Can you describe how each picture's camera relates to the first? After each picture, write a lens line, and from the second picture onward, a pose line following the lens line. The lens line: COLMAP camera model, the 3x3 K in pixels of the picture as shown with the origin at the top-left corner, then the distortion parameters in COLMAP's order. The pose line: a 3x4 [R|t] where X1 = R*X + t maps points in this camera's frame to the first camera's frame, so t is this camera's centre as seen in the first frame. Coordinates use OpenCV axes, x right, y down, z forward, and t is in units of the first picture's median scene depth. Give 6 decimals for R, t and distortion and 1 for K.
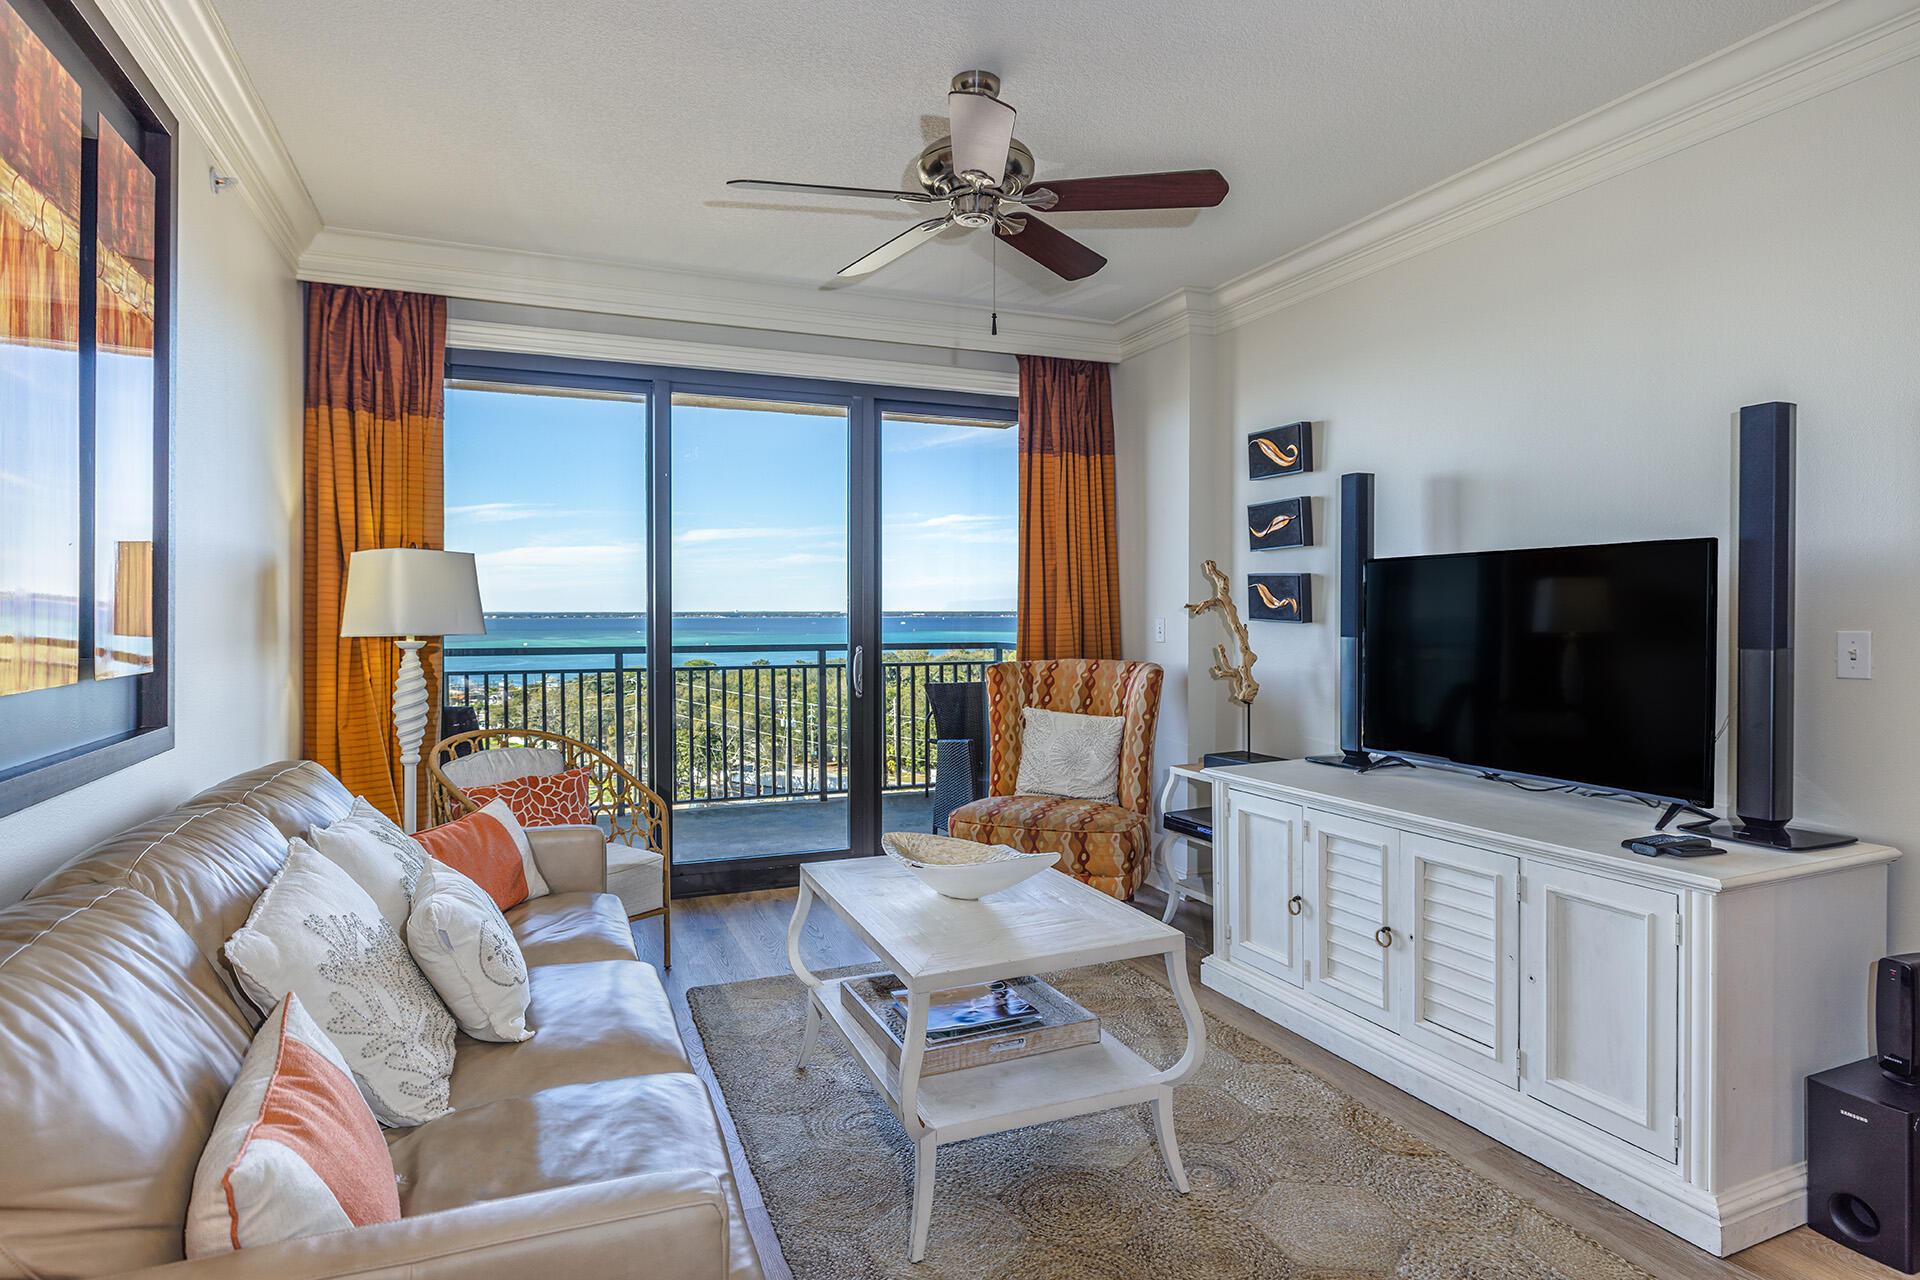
lens RADIAL K [[1014.3, 0, 909.9], [0, 1014.3, 634.6], [0, 0, 1]] dist [0.001679, -0.000554]
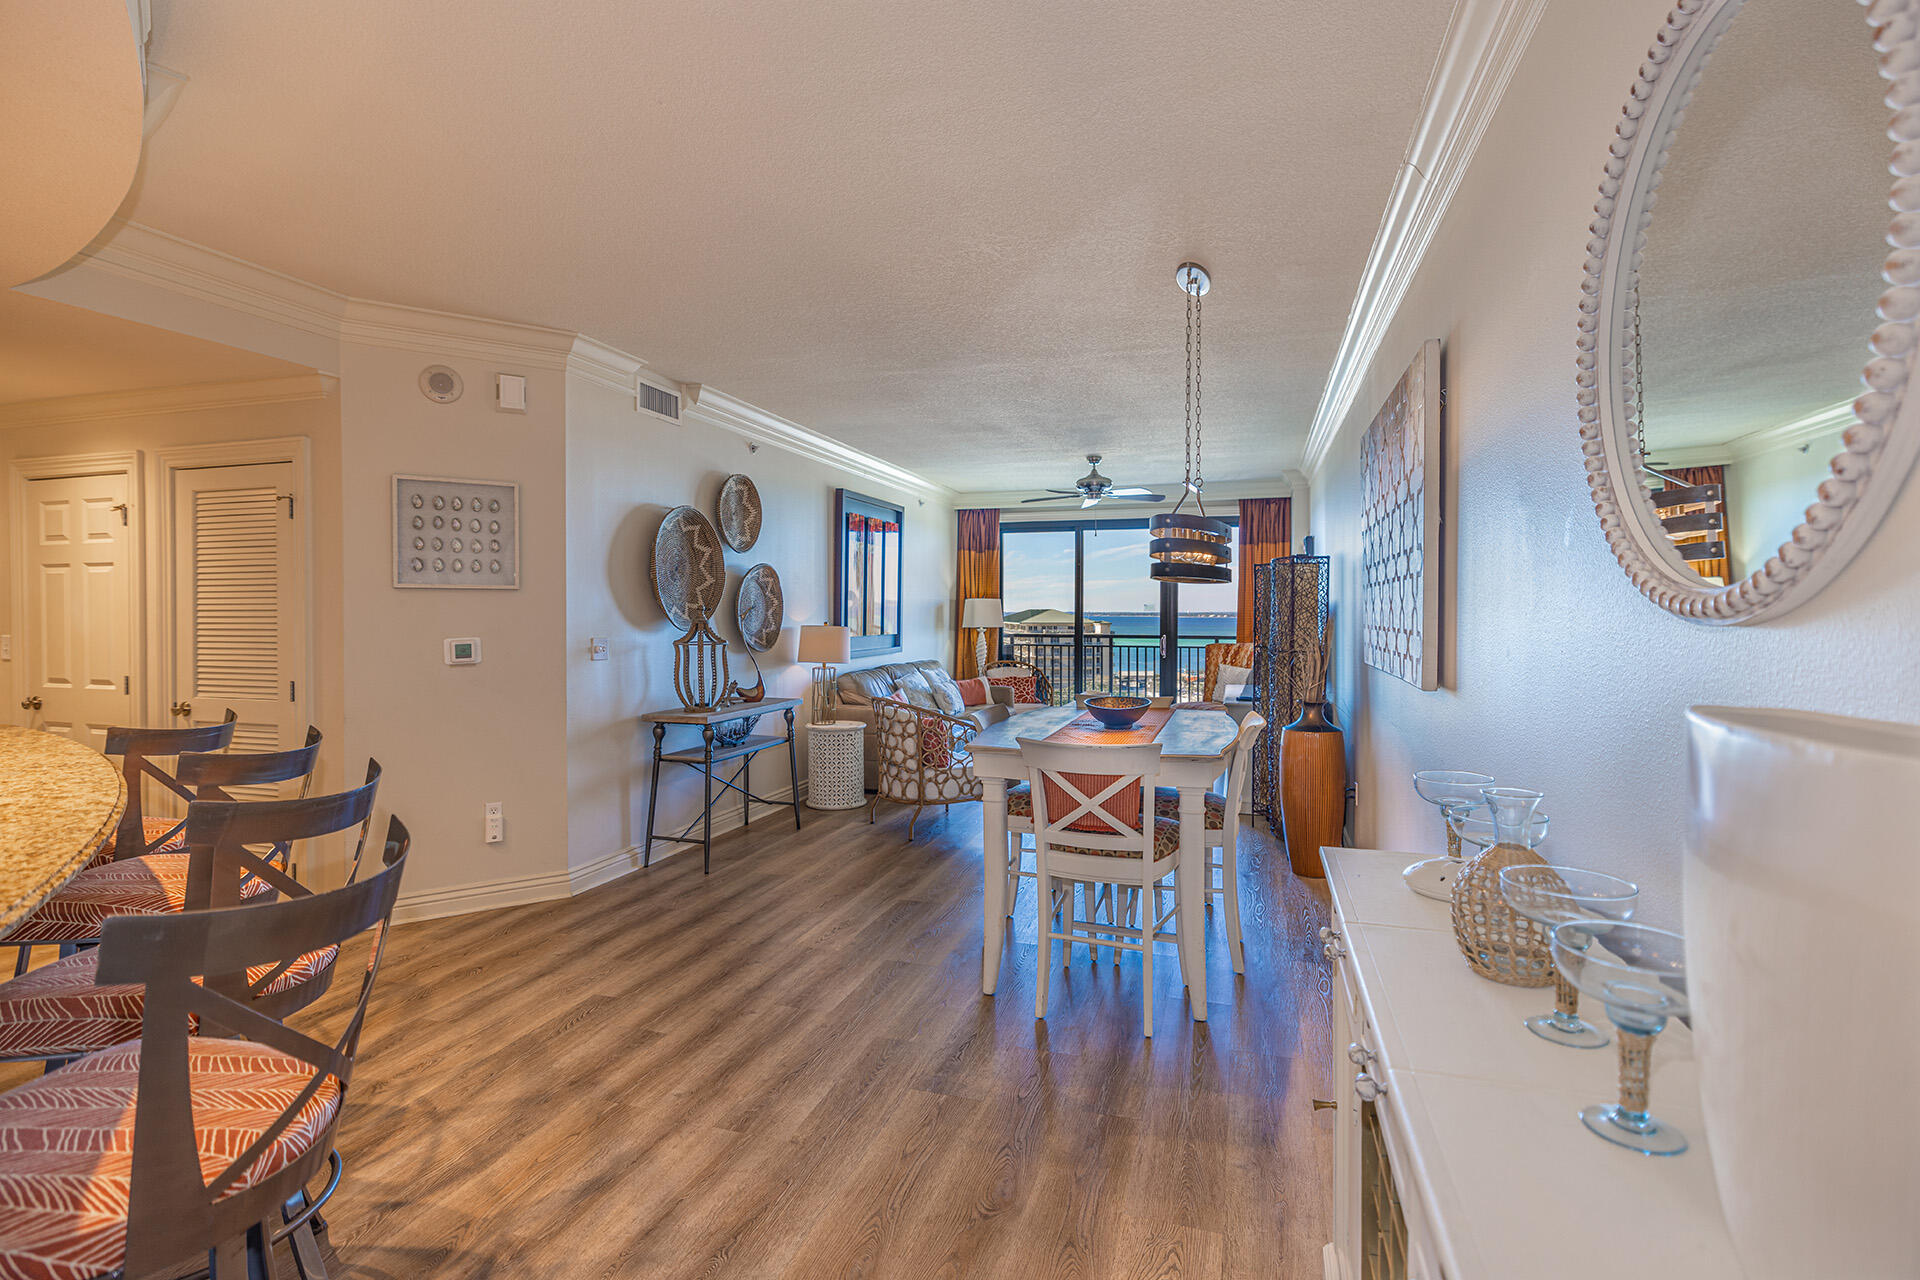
lens RADIAL K [[889.9, 0, 966.8], [0, 889.9, 619.4], [0, 0, 1]] dist [0.000009, 0.000073]
pose [[0.777791, 0.008525, -0.628465, 1.016130], [-0.017072, 0.999826, -0.007565, -0.000687], [0.628291, 0.016613, 0.777801, -0.962671]]
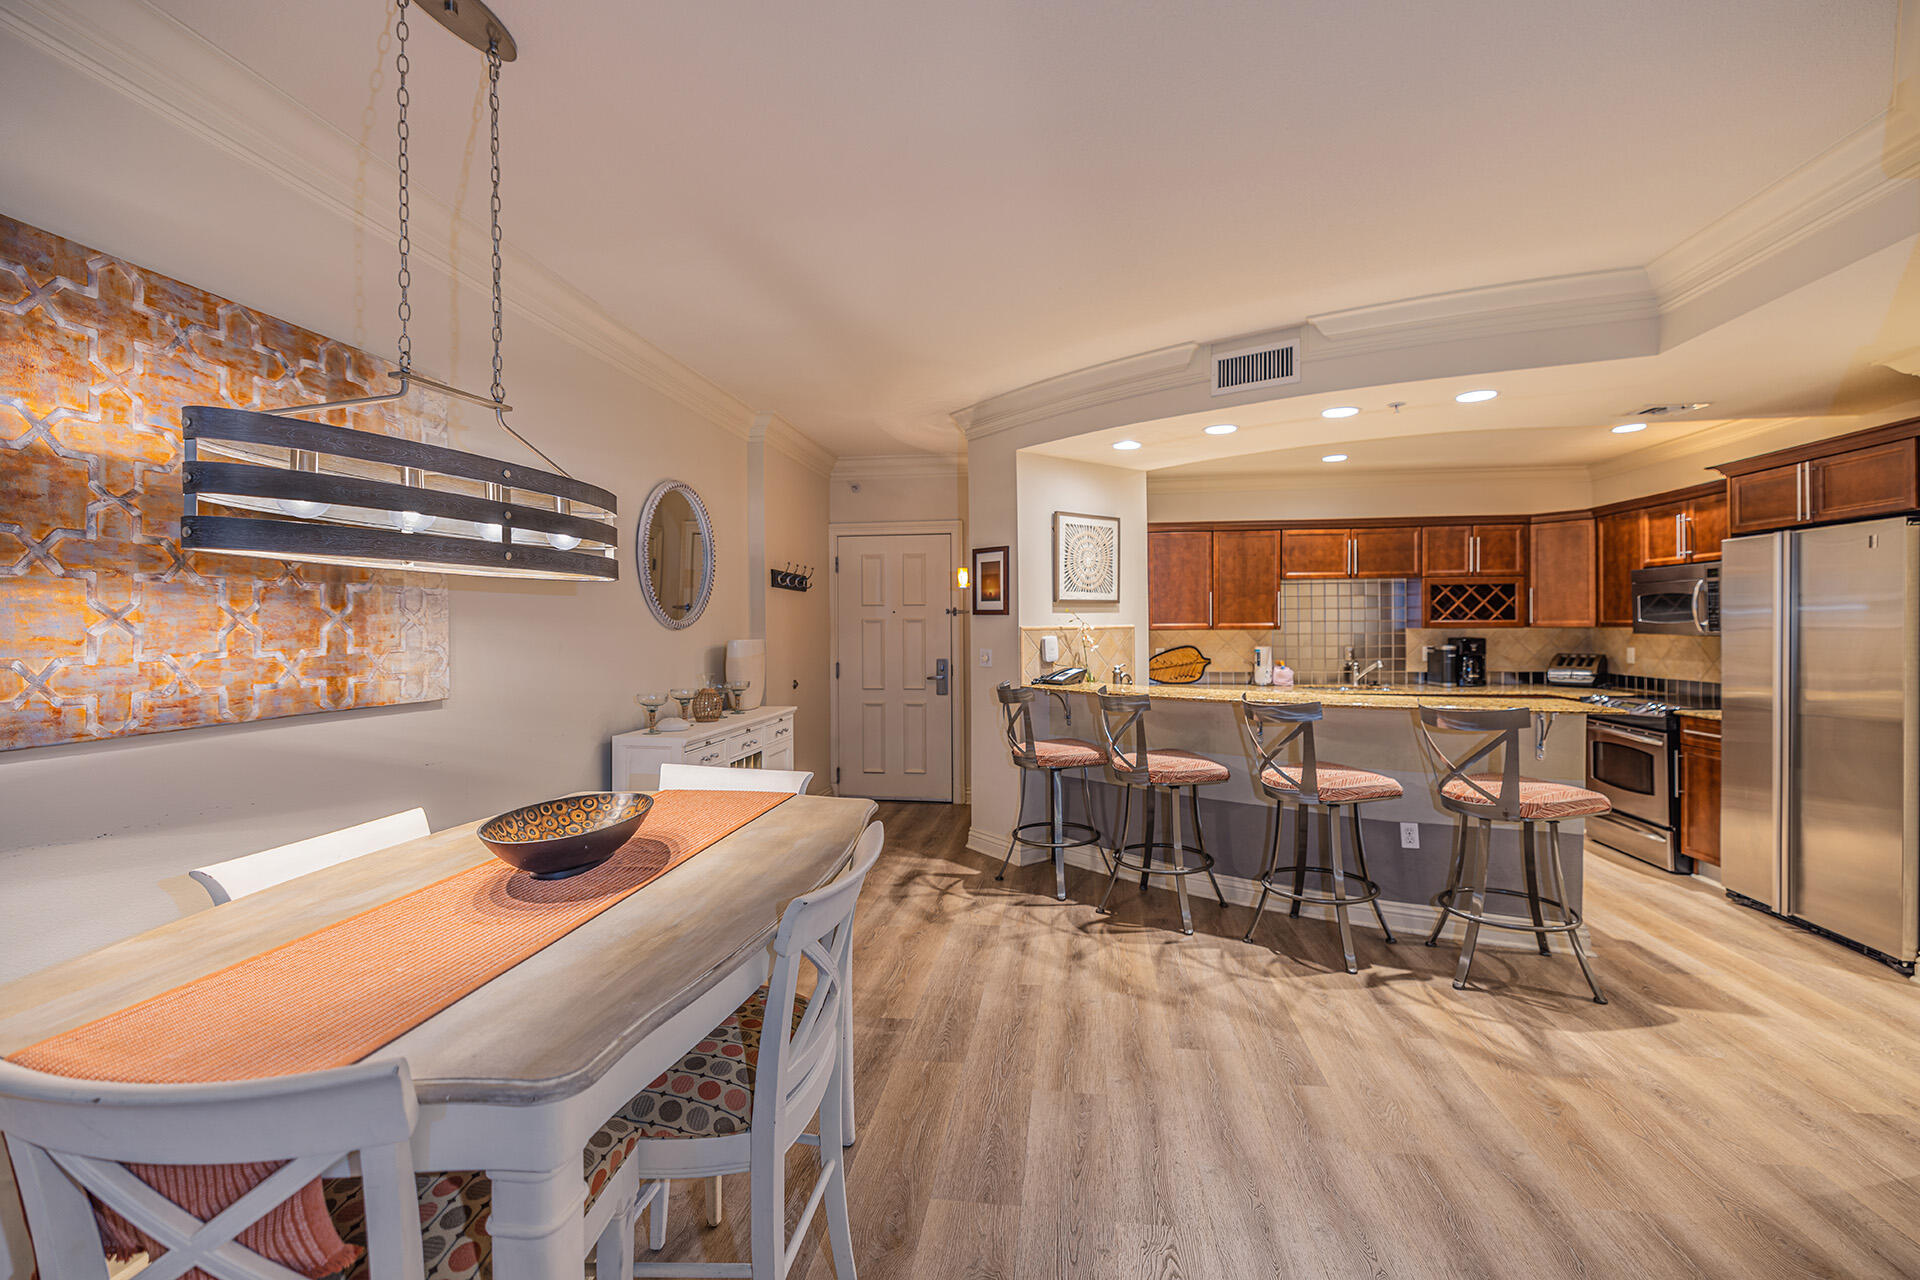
lens RADIAL K [[804.1, 0, 963.9], [0, 804.1, 632.6], [0, 0, 1]] dist [-0.001109, 0.000111]
pose [[-0.871279, 0.003301, 0.490777, 0.191642], [0.019392, 0.999428, 0.027703, -0.022174], [-0.490404, 0.033654, -0.870845, 0.103783]]
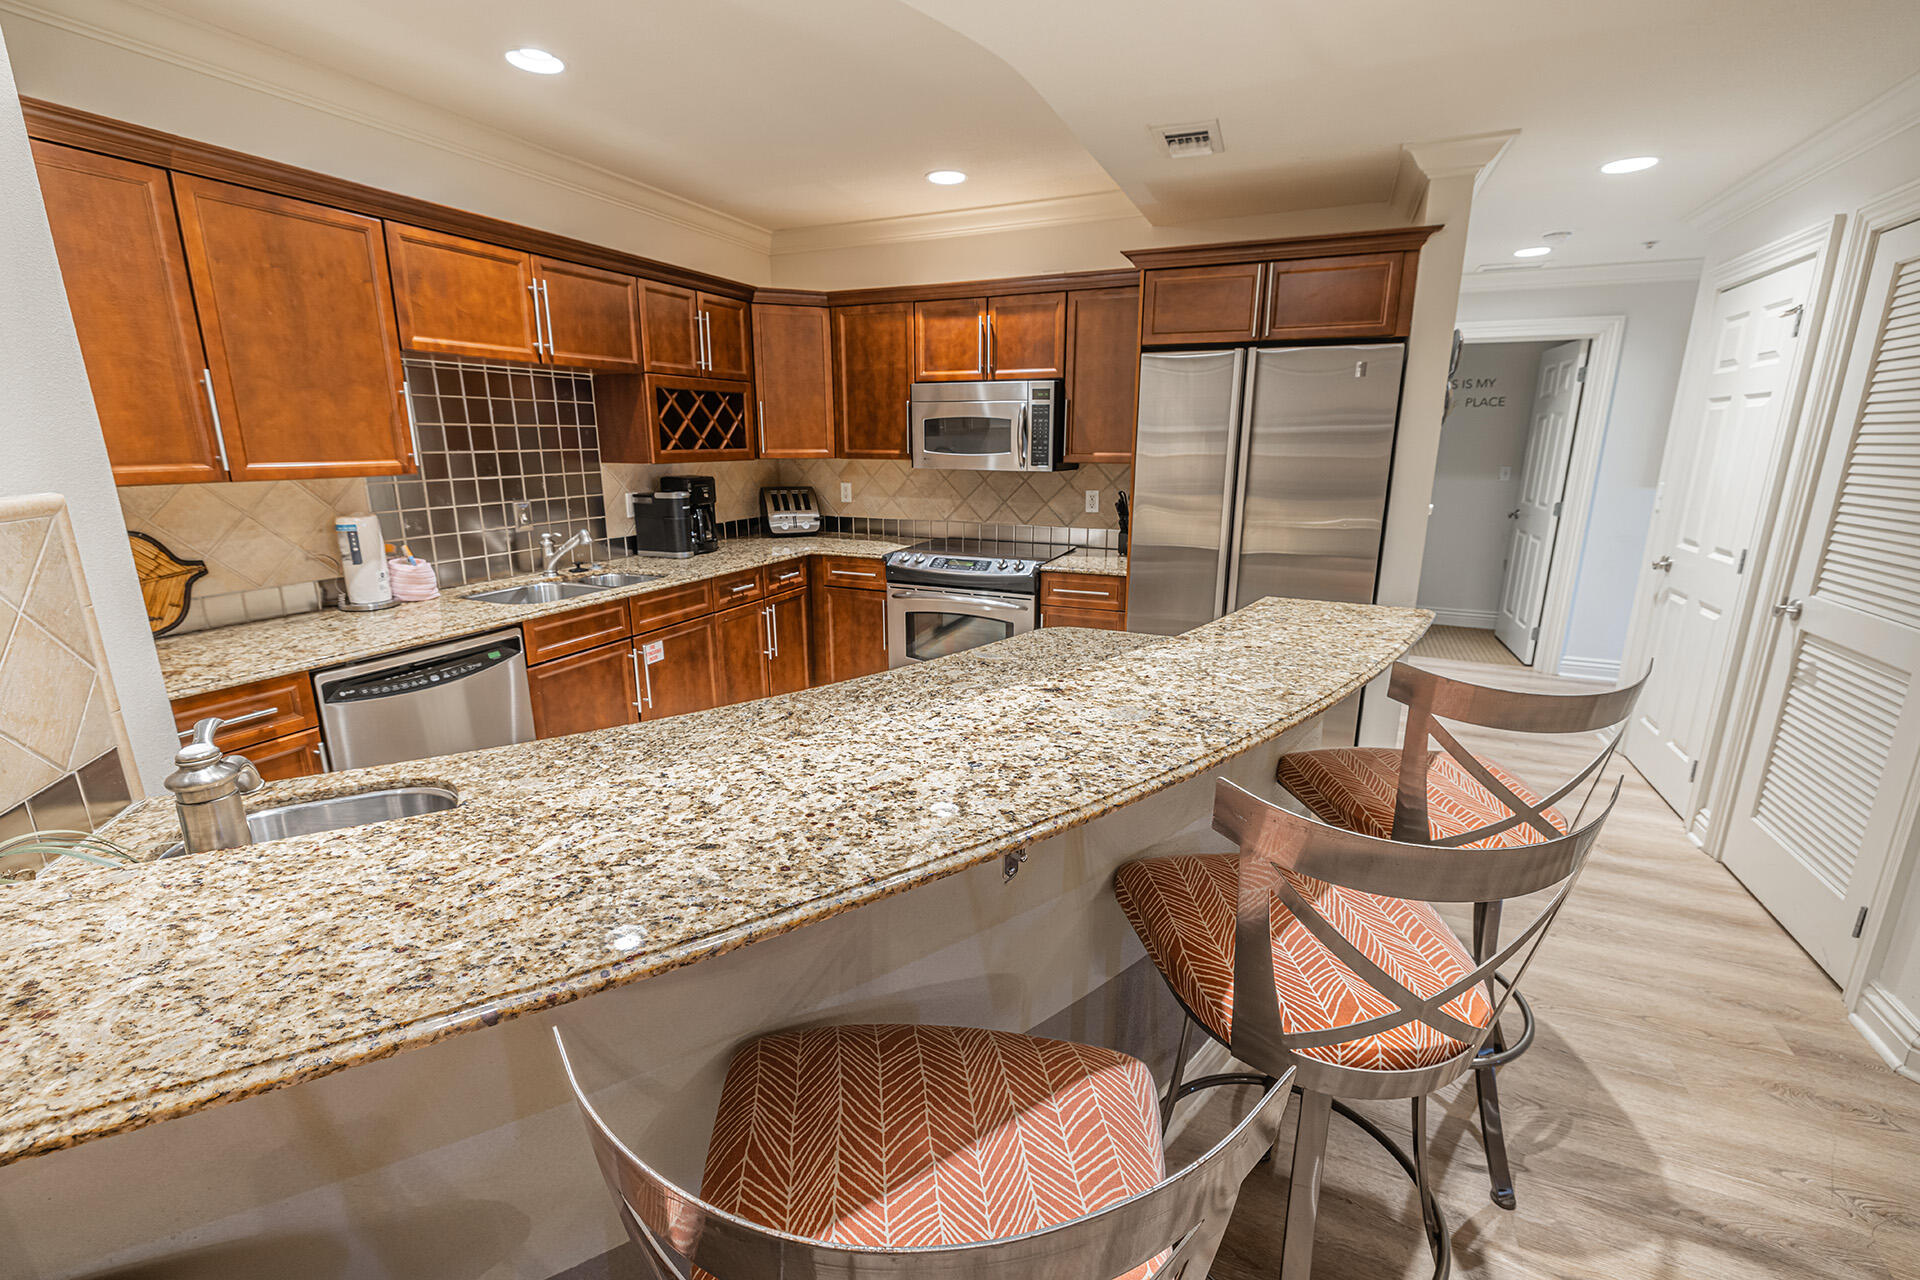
lens RADIAL K [[804.1, 0, 963.9], [0, 804.1, 632.6], [0, 0, 1]] dist [-0.001109, 0.000111]
pose [[-0.711278, 0.168221, -0.682485, 0.572413], [-0.016035, 0.966805, 0.255012, -0.023467], [0.702728, 0.192328, -0.684970, -0.751448]]
